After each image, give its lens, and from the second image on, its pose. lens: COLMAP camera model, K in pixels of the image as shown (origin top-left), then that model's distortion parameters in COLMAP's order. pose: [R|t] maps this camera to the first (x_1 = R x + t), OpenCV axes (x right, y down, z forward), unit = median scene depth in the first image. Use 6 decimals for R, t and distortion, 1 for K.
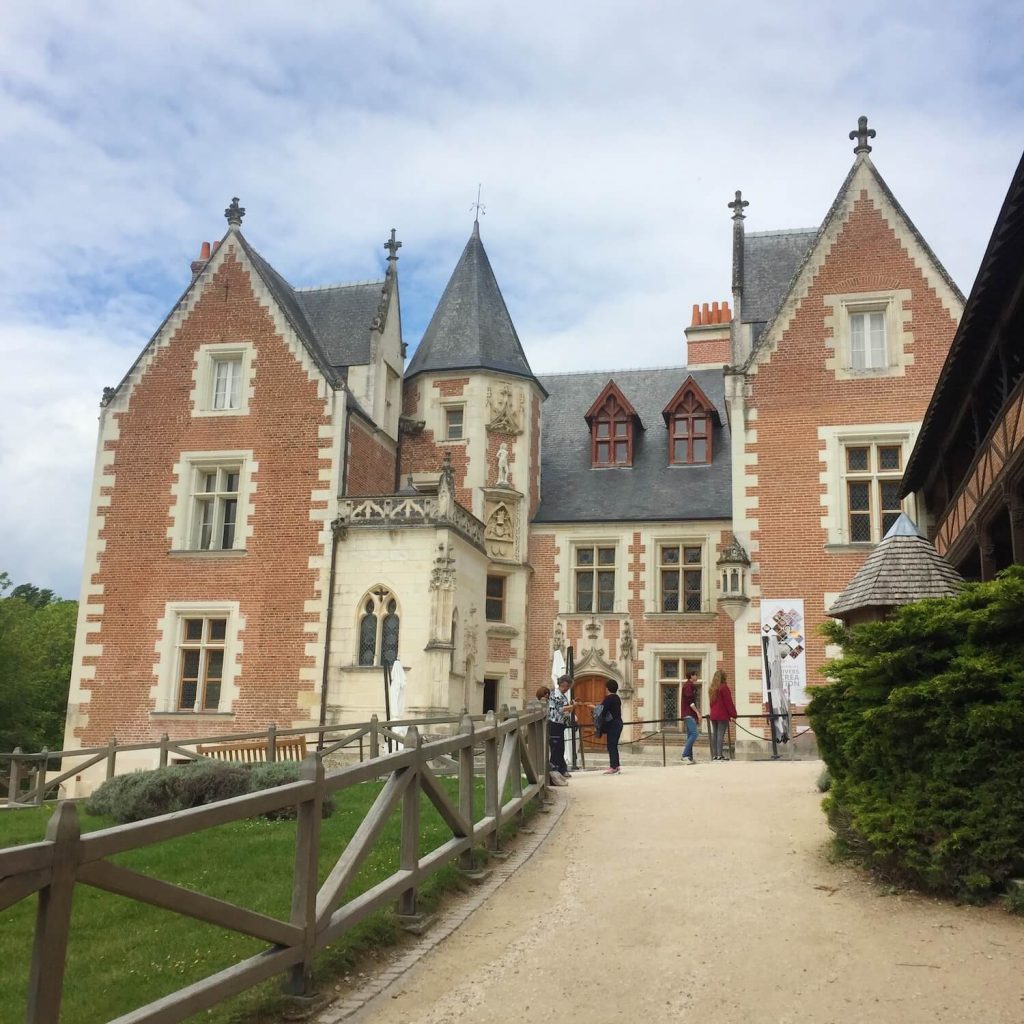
lens RADIAL K [[1164.2, 0, 512.0], [0, 1164.2, 512.0], [0, 0, 1]] dist [0.048248, 0.032009]
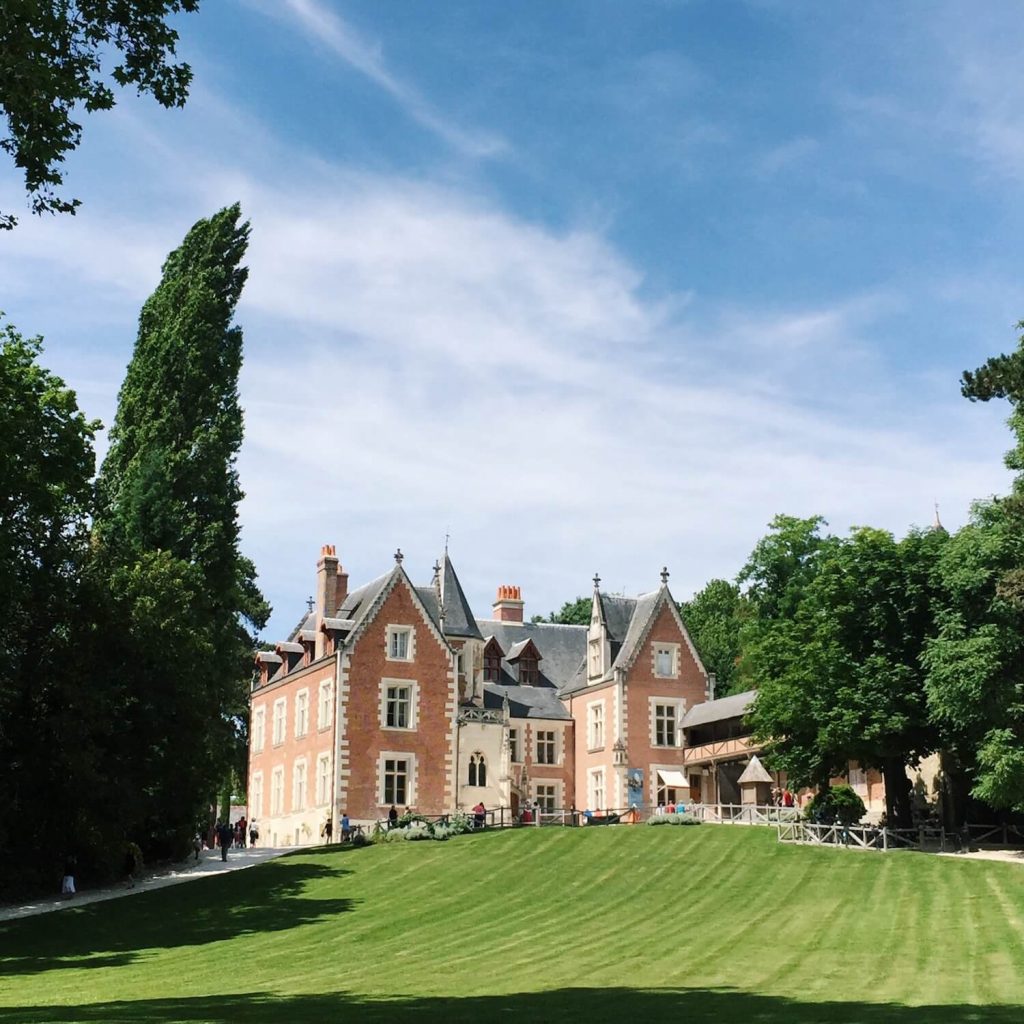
lens RADIAL K [[1901.3, 0, 512.0], [0, 1901.3, 512.0], [0, 0, 1]] dist [0.039192, 0.176923]
pose [[0.794741, 0.118028, 0.595363, -2.135661], [-0.116003, 0.992365, -0.041880, -0.227647], [-0.595761, -0.035780, 0.802365, -1.817855]]
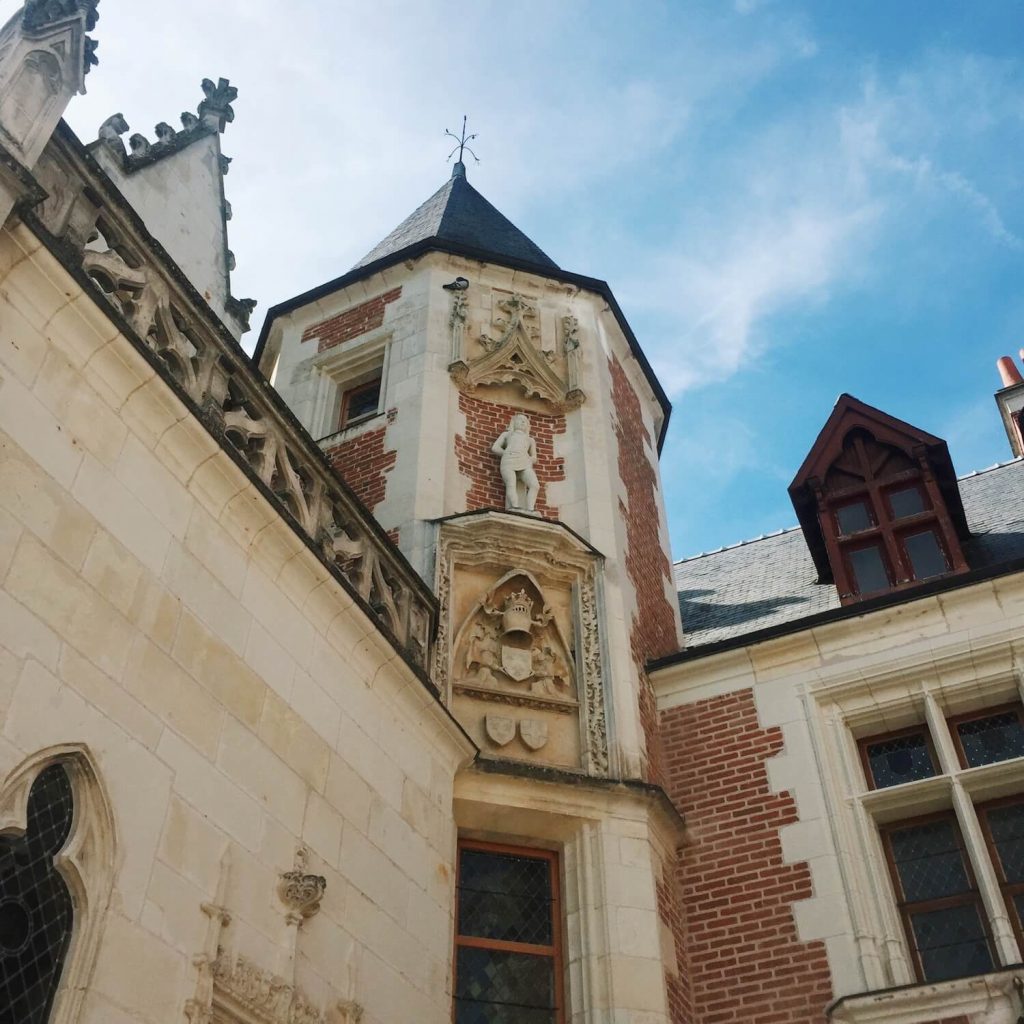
lens RADIAL K [[1164.2, 0, 512.0], [0, 1164.2, 512.0], [0, 0, 1]] dist [0.048248, 0.032009]
pose [[0.979970, -0.160326, -0.118129, 0.024716], [0.075042, 0.846744, -0.526682, 0.128475], [0.184465, 0.507268, 0.841815, 0.839921]]
